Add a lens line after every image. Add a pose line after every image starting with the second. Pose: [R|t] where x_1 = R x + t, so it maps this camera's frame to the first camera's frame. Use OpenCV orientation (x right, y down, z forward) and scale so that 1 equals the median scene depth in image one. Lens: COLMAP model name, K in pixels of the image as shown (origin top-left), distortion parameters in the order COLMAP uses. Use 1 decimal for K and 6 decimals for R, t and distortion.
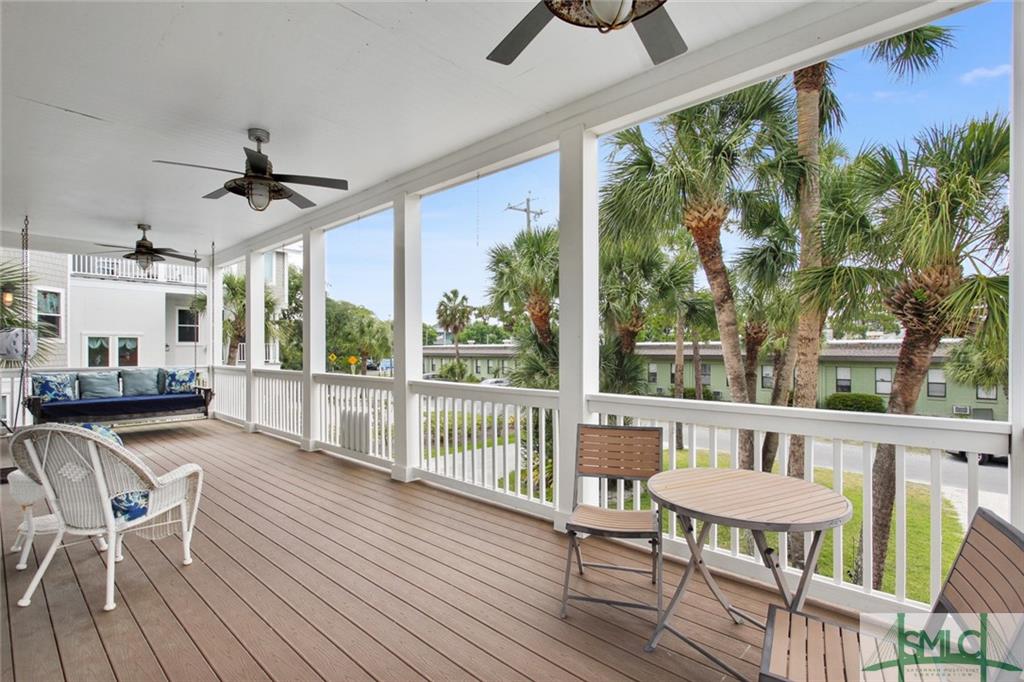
lens RADIAL K [[493.5, 0, 509.9], [0, 493.5, 349.5], [0, 0, 1]] dist [-0.010309, 0.005568]
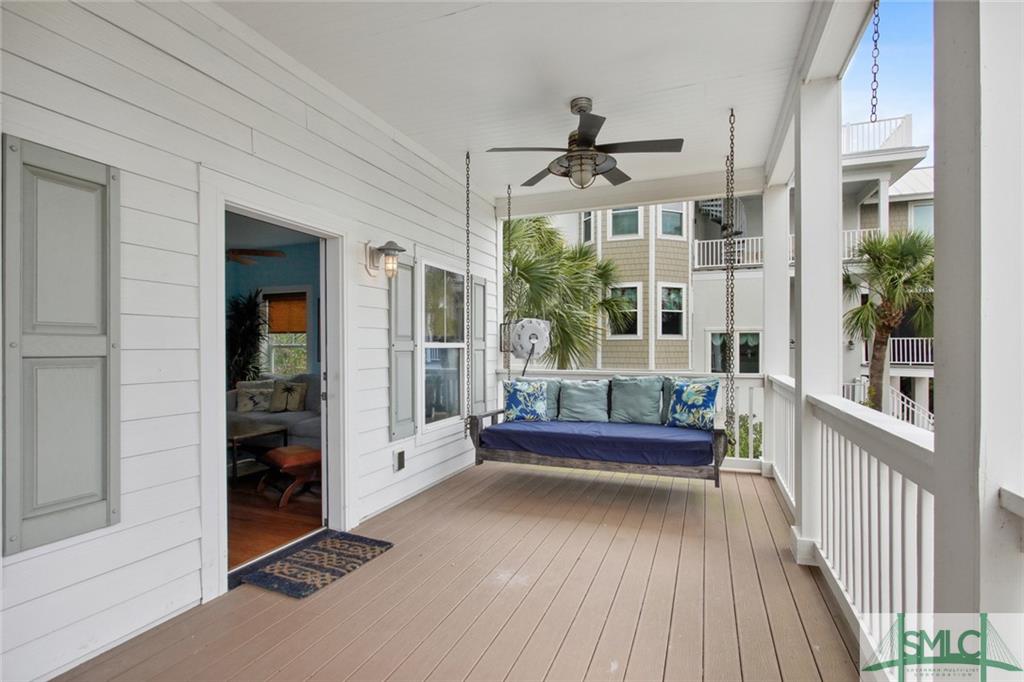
lens RADIAL K [[493.5, 0, 514.2], [0, 493.5, 349.4], [0, 0, 1]] dist [-0.010309, 0.005568]
pose [[0.366473, 0.002905, -0.930424, -0.248670], [0.000280, 0.999995, 0.003233, 0.004162], [0.930429, -0.001445, 0.366470, 0.628763]]
